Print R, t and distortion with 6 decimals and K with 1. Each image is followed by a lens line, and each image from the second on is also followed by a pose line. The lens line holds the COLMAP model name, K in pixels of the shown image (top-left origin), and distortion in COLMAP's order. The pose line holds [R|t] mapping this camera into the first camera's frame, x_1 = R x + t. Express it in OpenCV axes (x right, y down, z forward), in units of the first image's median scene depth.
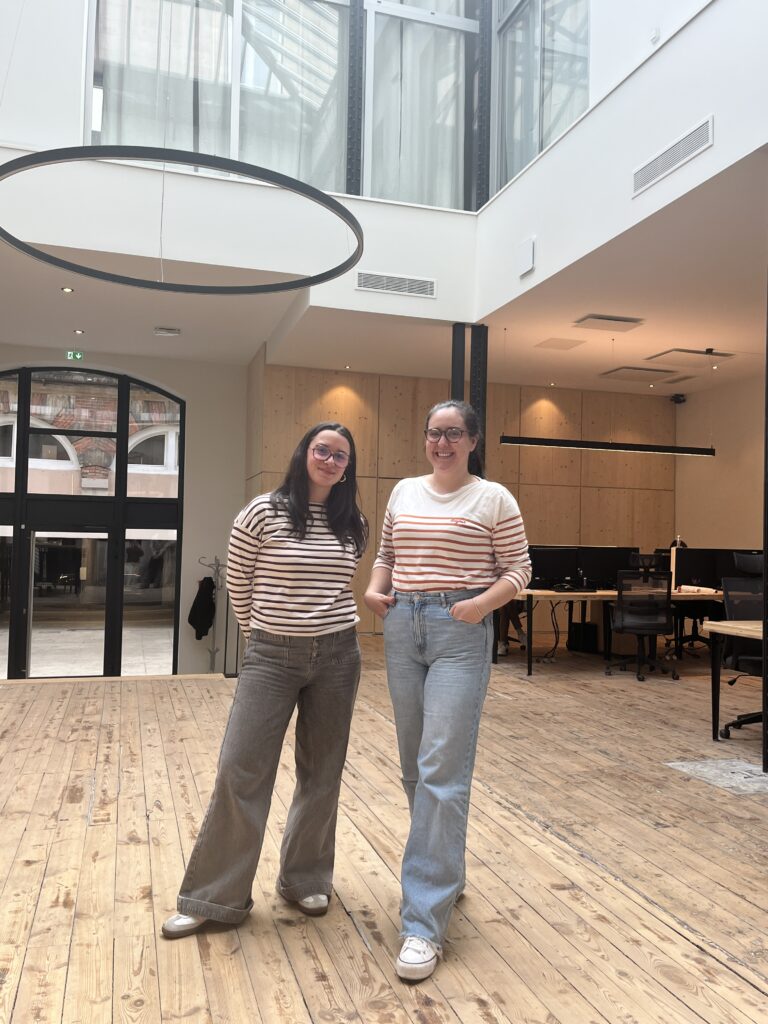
lens RADIAL K [[840.3, 0, 382.8], [0, 840.3, 513.5], [0, 0, 1]] dist [0.011903, 0.001100]
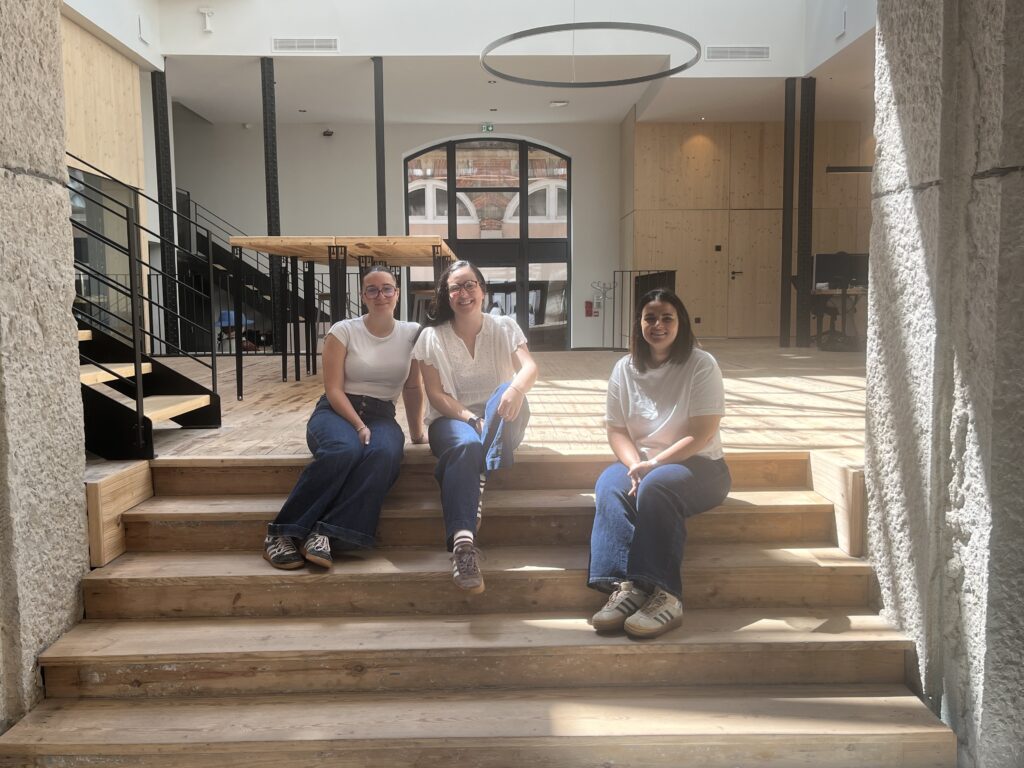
lens RADIAL K [[866.3, 0, 510.1], [0, 866.3, 382.3], [0, 0, 1]] dist [0.003793, -0.000548]
pose [[0.960508, -0.006242, -0.278182, 0.030667], [0.042746, 0.991191, 0.125354, 0.030229], [0.274949, -0.132295, 0.952314, -0.279929]]
